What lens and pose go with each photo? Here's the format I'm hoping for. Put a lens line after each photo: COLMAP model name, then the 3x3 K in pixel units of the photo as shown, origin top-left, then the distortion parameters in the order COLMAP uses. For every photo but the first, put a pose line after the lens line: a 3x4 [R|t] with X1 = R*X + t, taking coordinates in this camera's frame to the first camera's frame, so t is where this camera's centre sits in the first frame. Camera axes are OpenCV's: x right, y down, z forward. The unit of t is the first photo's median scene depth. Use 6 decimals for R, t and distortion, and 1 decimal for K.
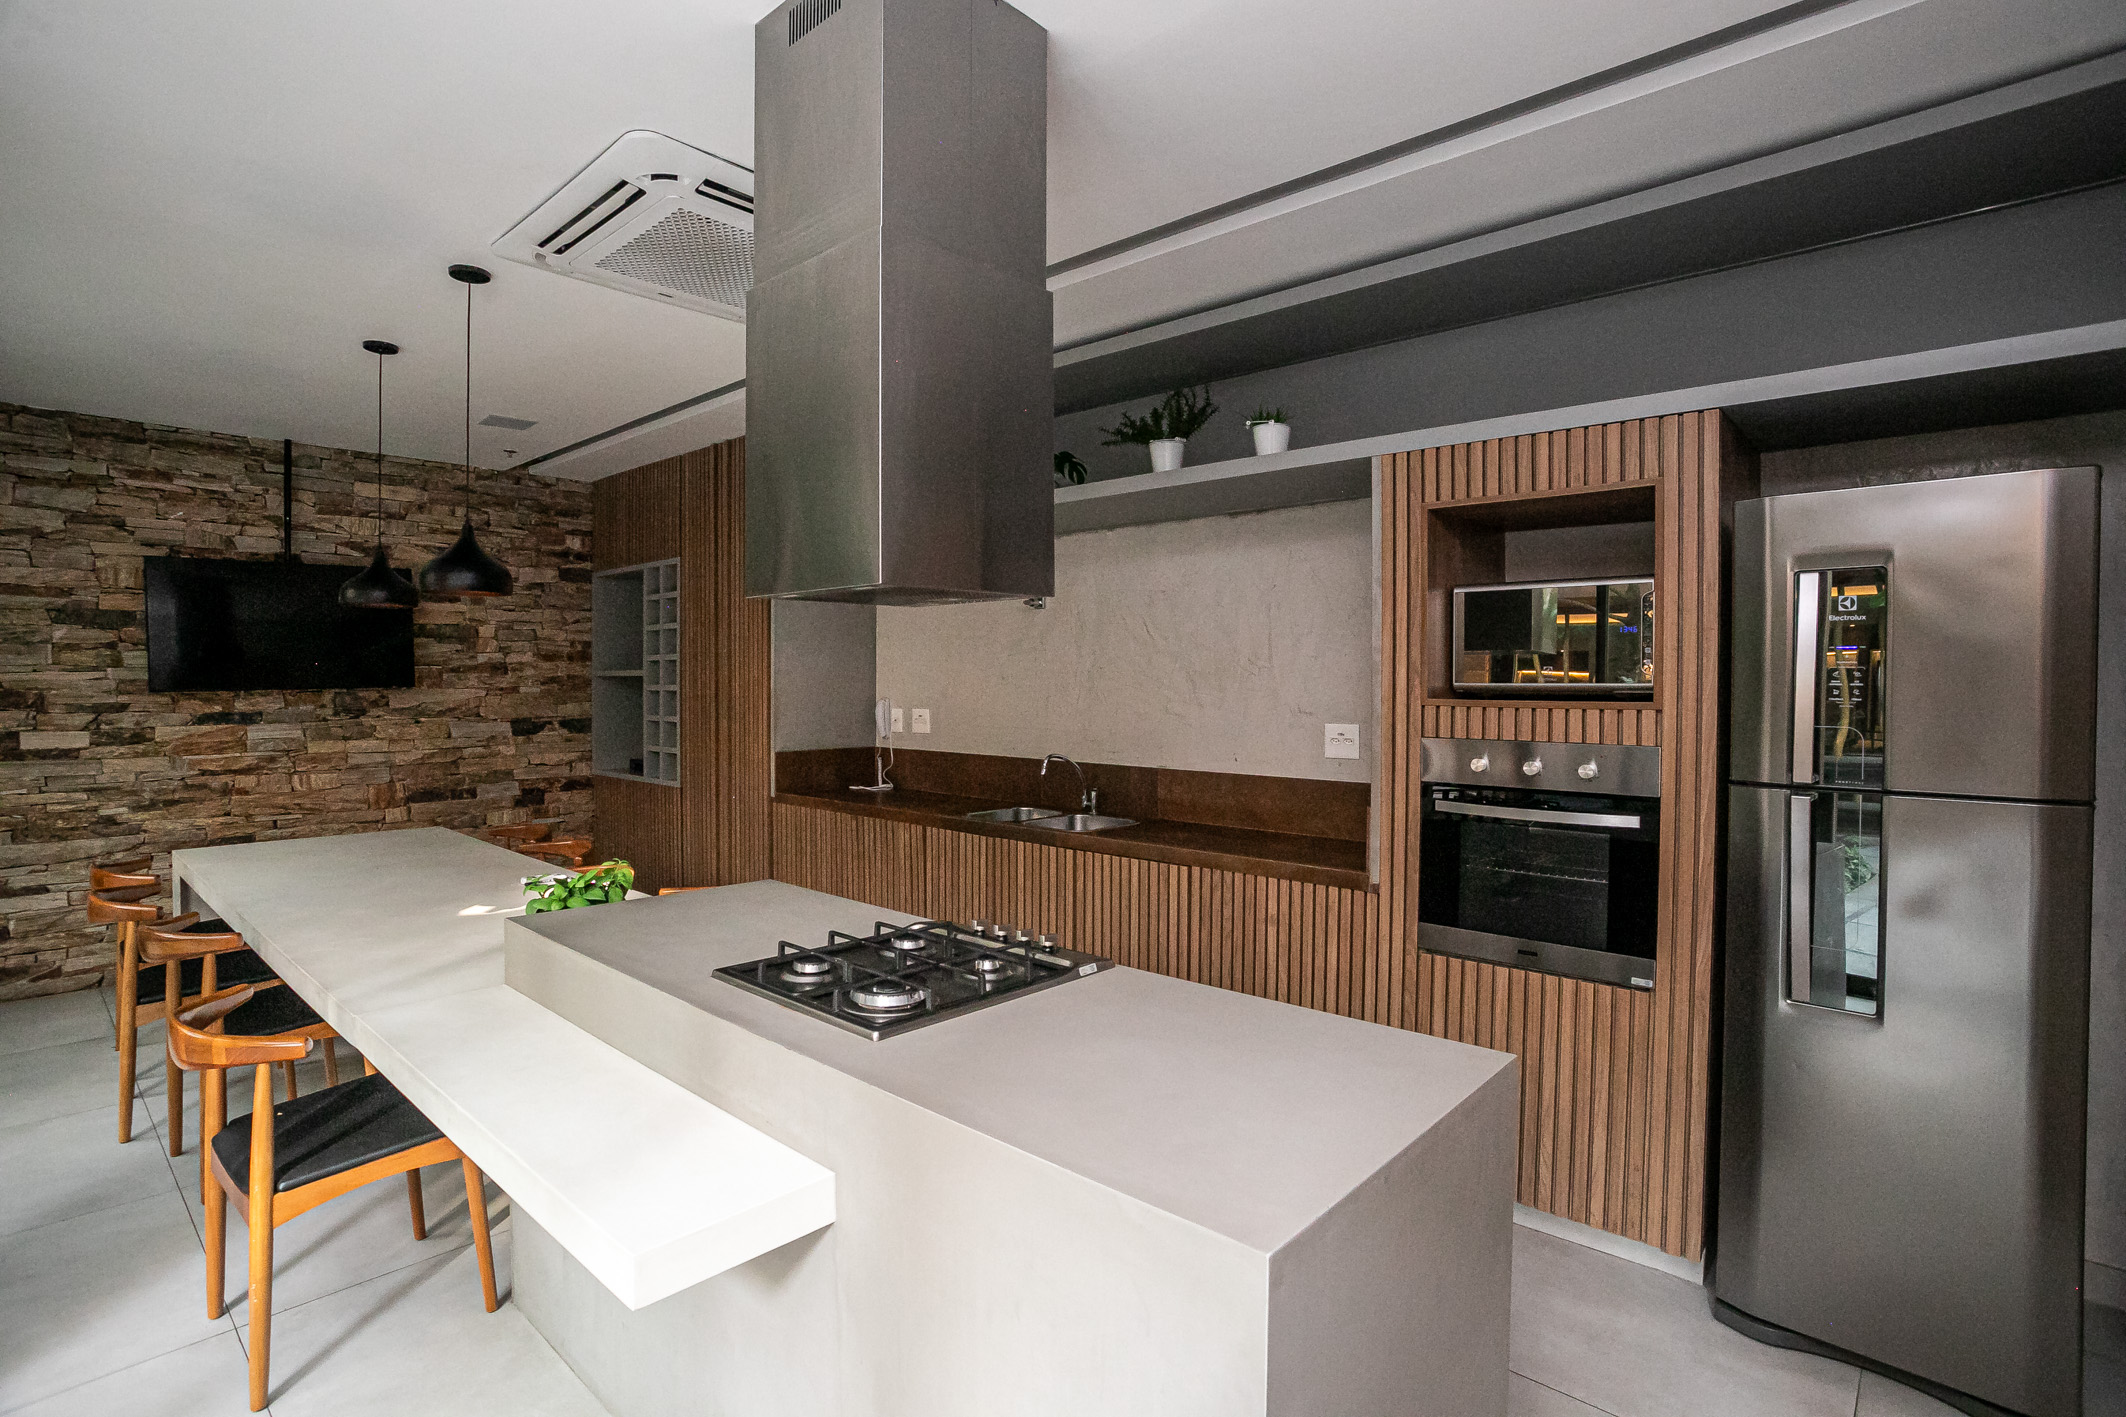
lens RADIAL K [[1021.5, 0, 1046.2], [0, 1021.5, 700.9], [0, 0, 1]] dist [-0.023725, 0.025130]
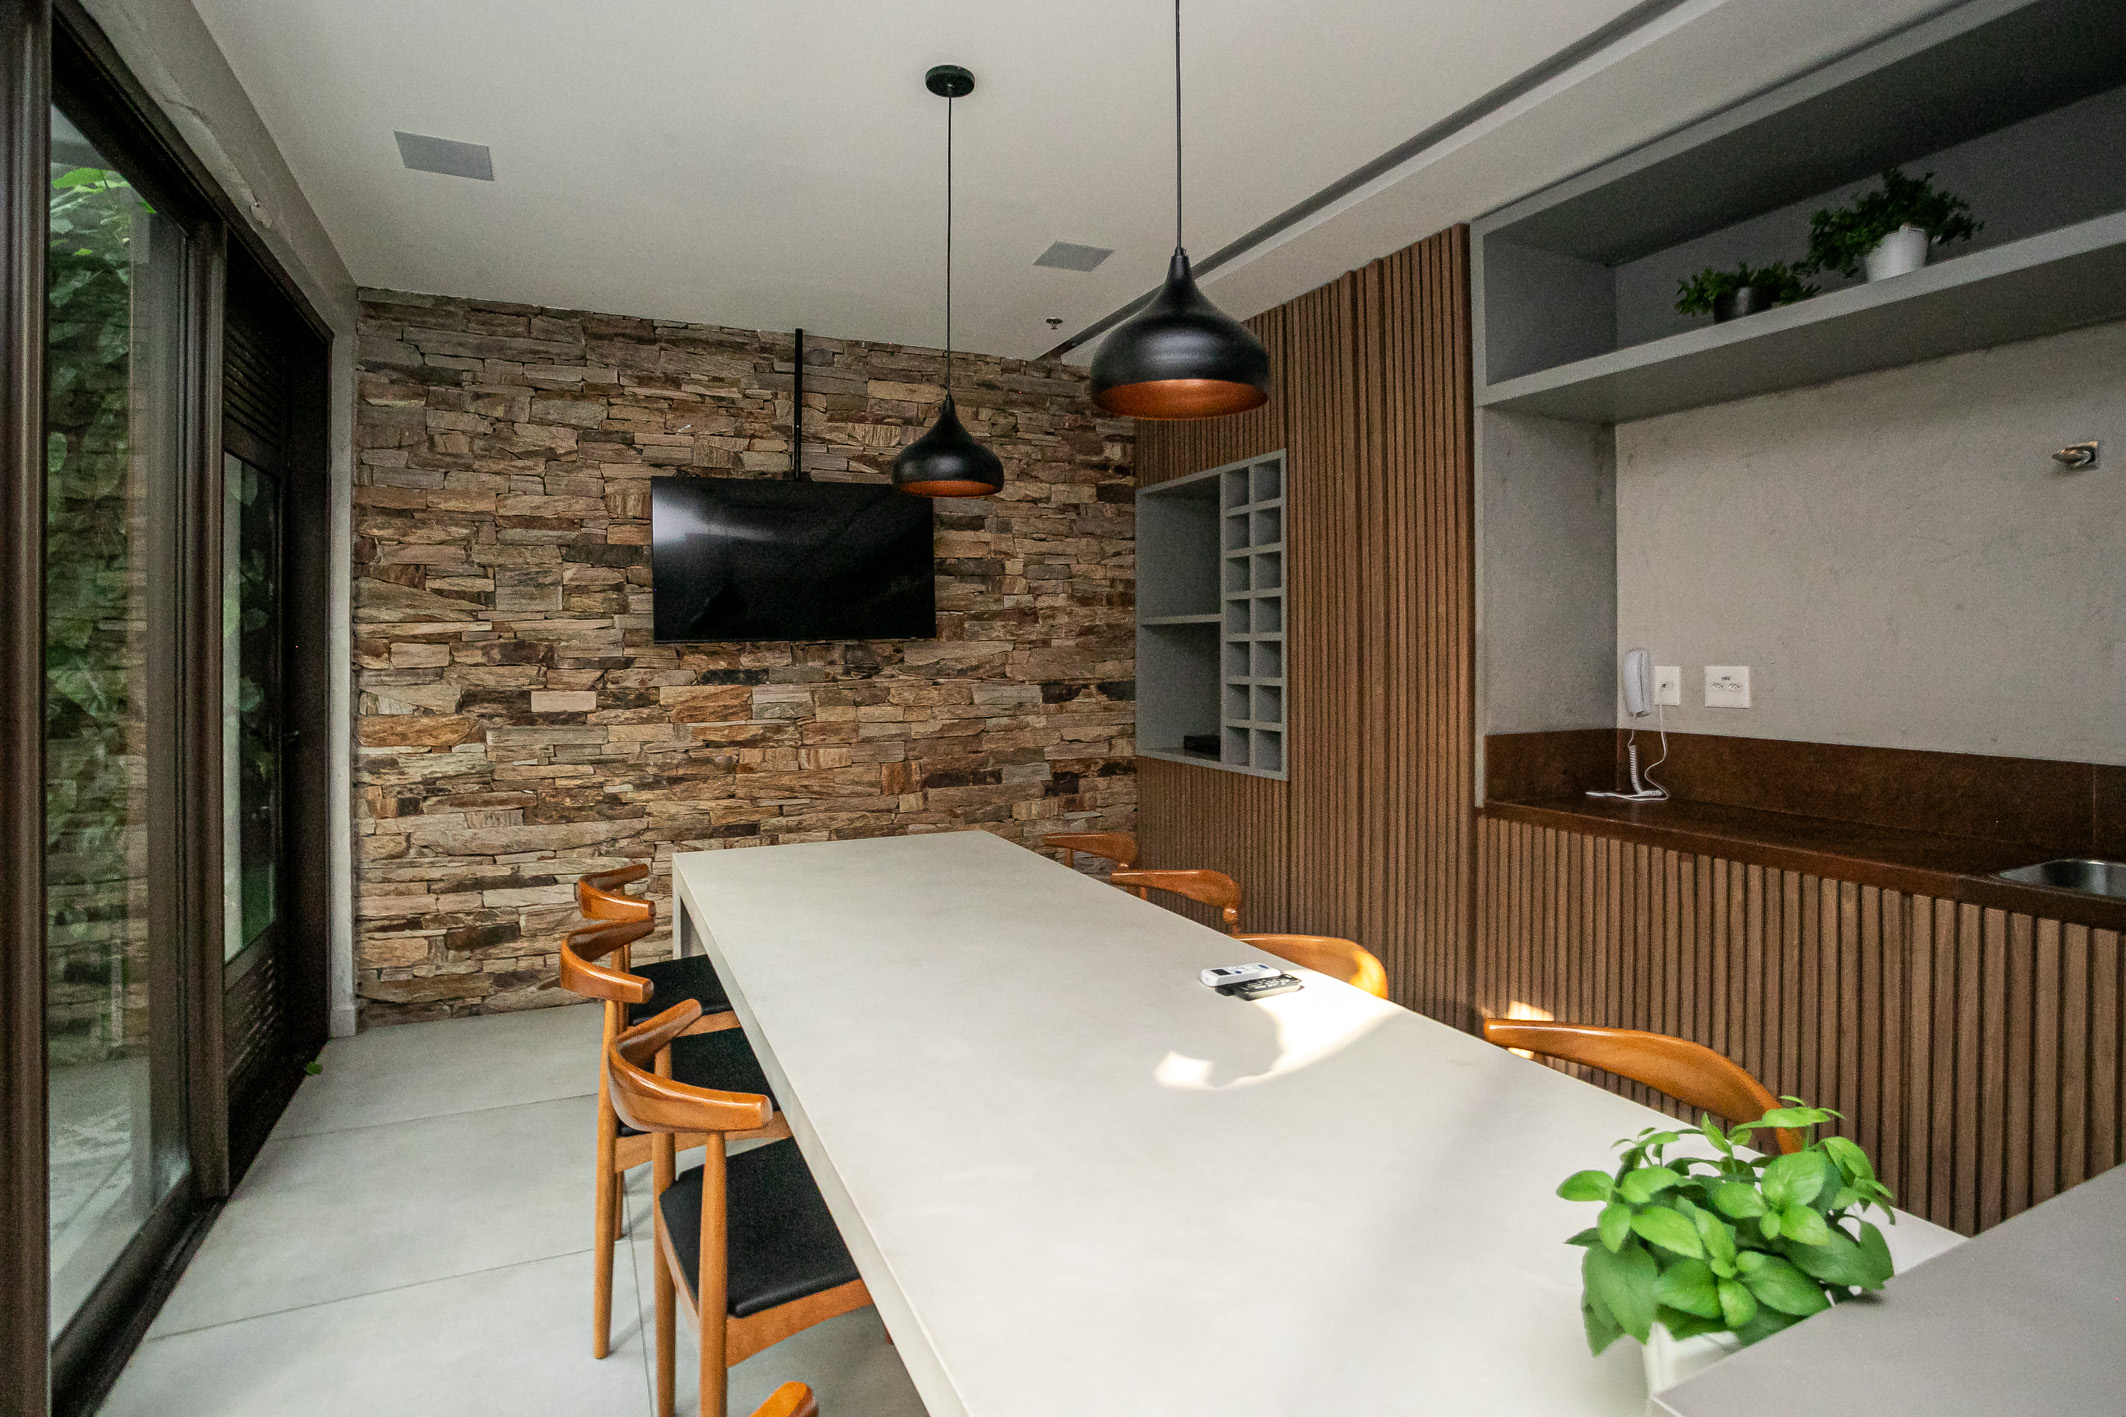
lens RADIAL K [[1170.5, 0, 1184.8], [0, 1170.5, 645.9], [0, 0, 1]] dist [0.000172, 0.000420]
pose [[0.952721, -0.002837, -0.303833, -0.182619], [-0.002843, 0.999829, -0.018249, 0.008434], [0.303833, 0.018250, 0.952551, 0.225360]]
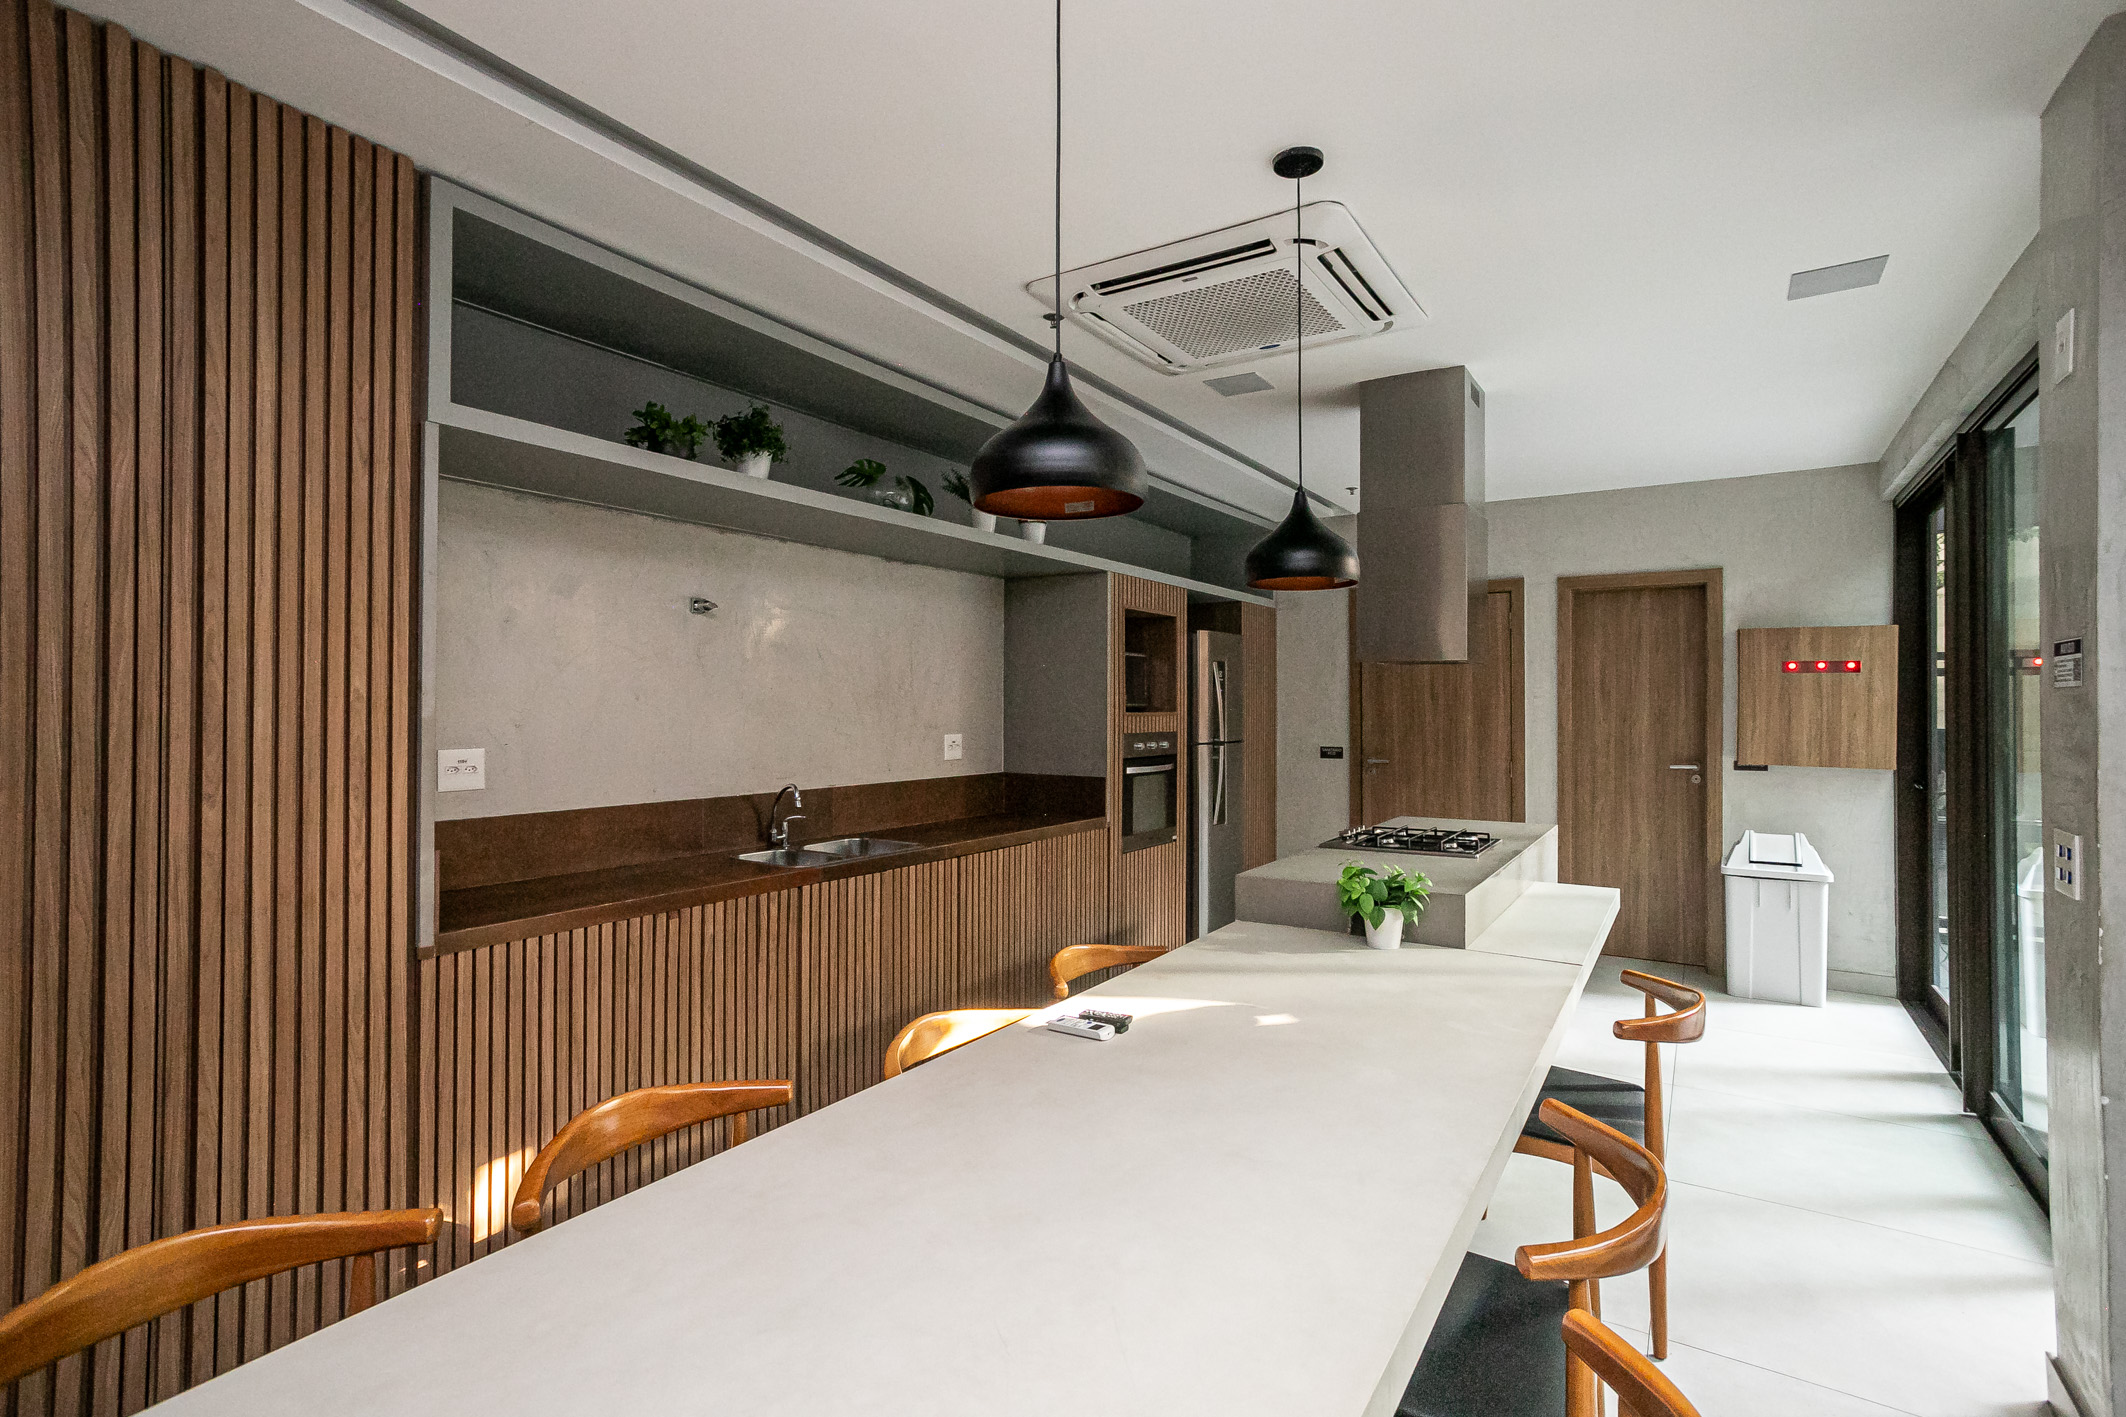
lens RADIAL K [[1021.5, 0, 1046.2], [0, 1021.5, 700.9], [0, 0, 1]] dist [-0.023725, 0.025130]
pose [[-0.174865, 0.003243, 0.984587, -0.633025], [0.016166, 0.999869, -0.000422, -0.011441], [-0.984460, 0.015843, -0.174895, 0.655914]]
